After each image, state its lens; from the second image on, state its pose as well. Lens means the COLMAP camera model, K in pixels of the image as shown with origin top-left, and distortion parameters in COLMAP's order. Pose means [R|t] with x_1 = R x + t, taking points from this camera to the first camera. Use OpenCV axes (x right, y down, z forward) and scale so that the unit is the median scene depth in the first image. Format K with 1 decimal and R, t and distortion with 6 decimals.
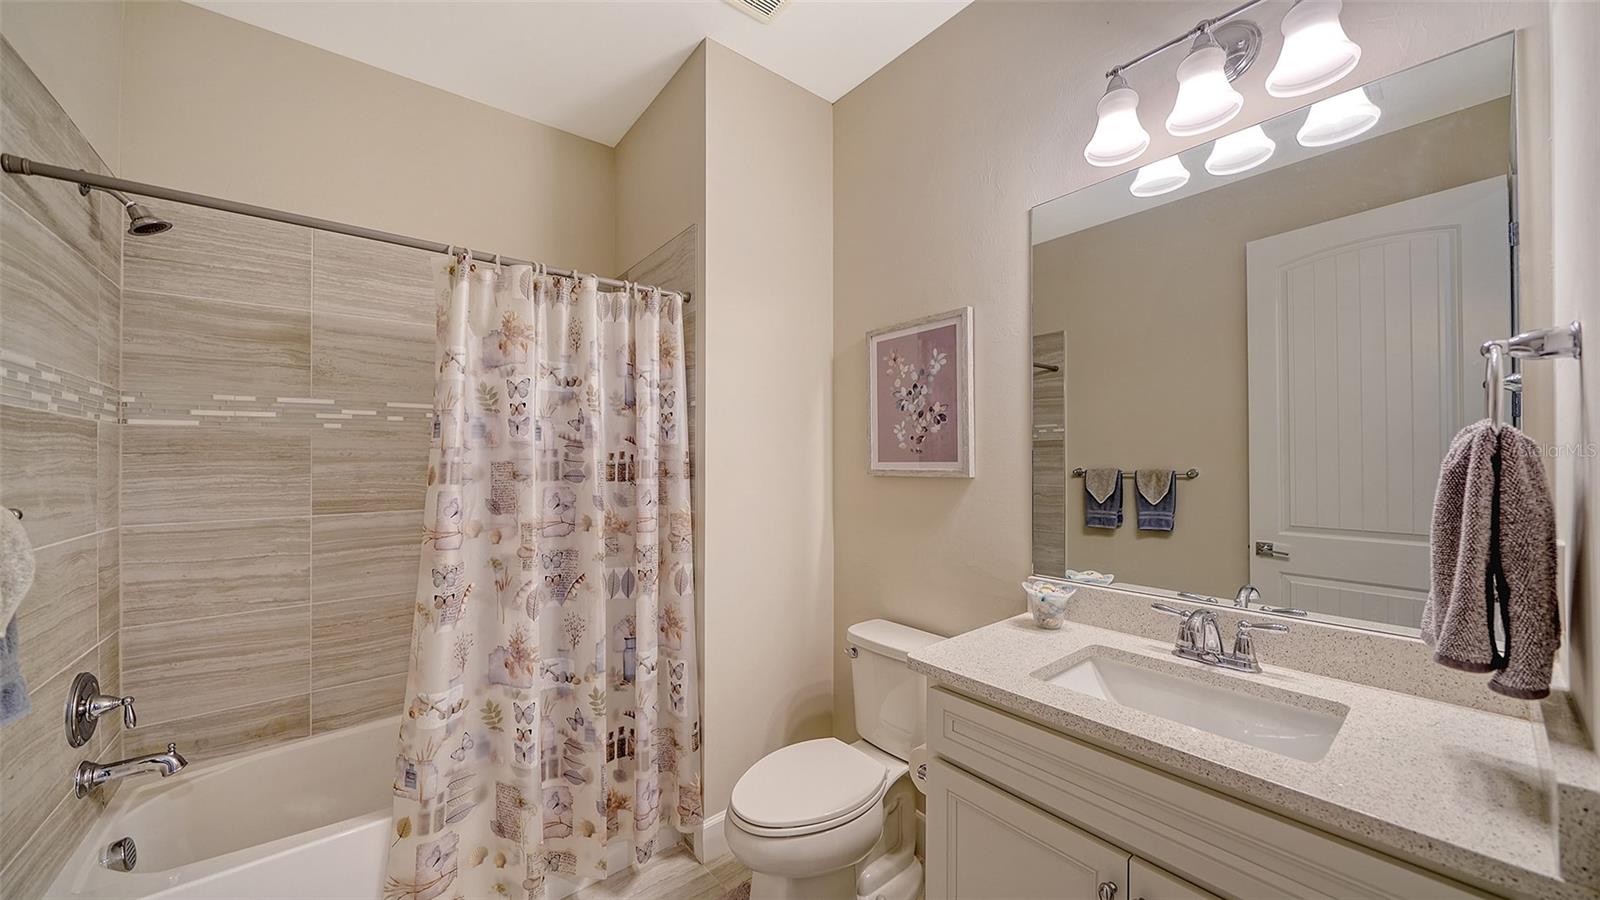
lens RADIAL K [[560.4, 0, 788.8], [0, 560.4, 454.3], [0, 0, 1]] dist [-0.001997, -0.001546]
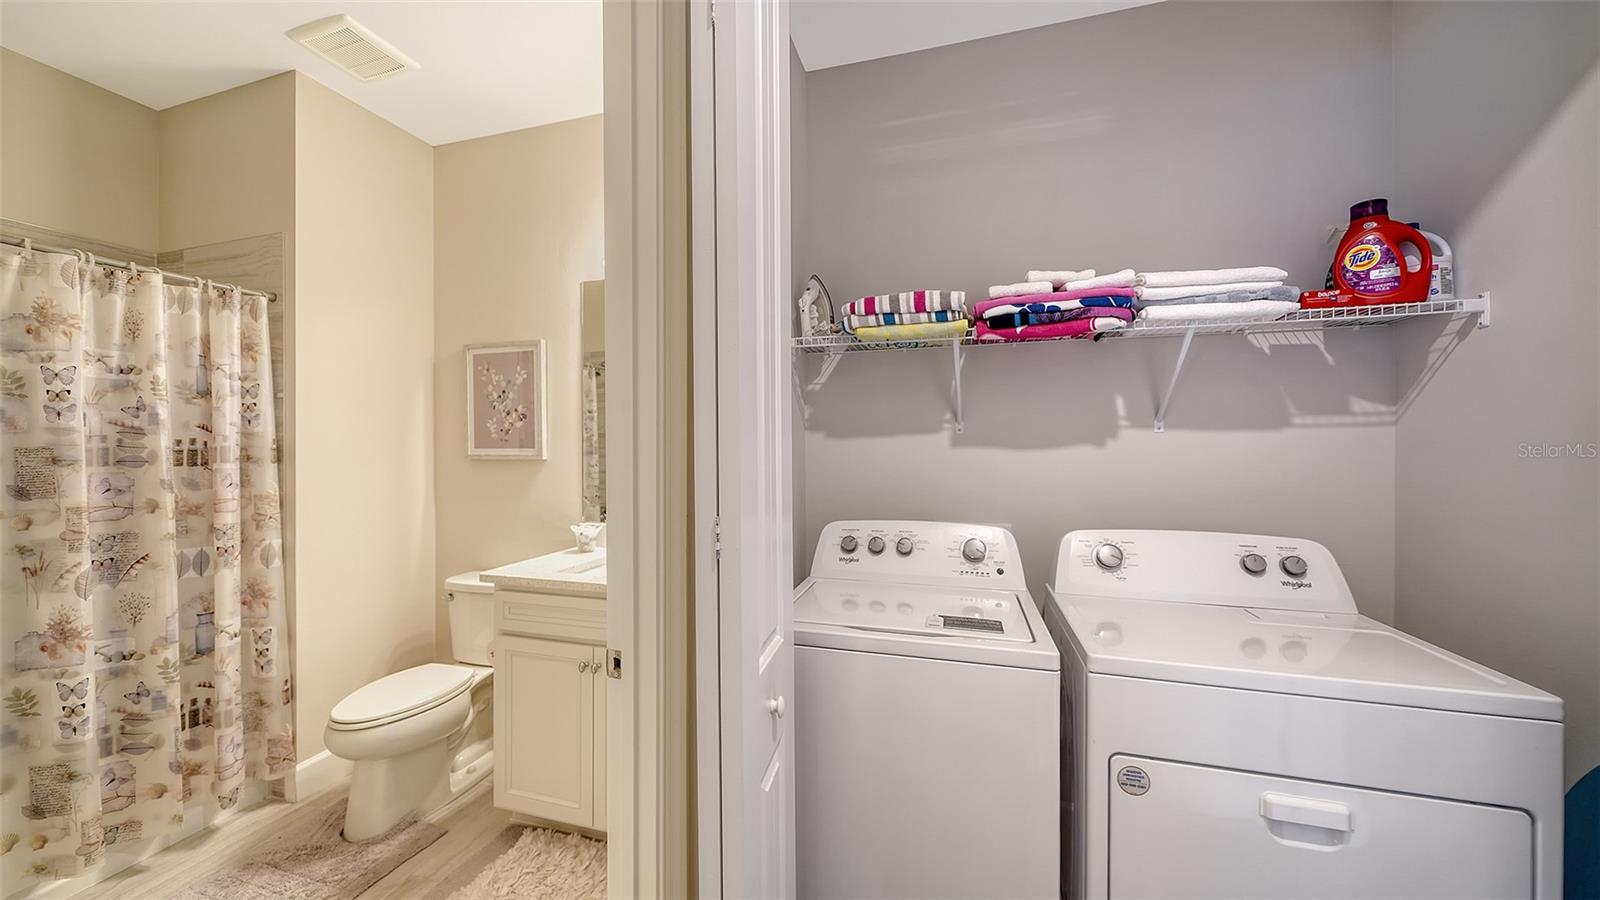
lens RADIAL K [[560.4, 0, 788.8], [0, 560.4, 454.3], [0, 0, 1]] dist [-0.001997, -0.001546]
pose [[0.824035, -0.002134, 0.566535, 0.032408], [-0.011199, 0.999736, 0.020056, -0.008141], [-0.566428, -0.022871, 0.823794, -0.512337]]
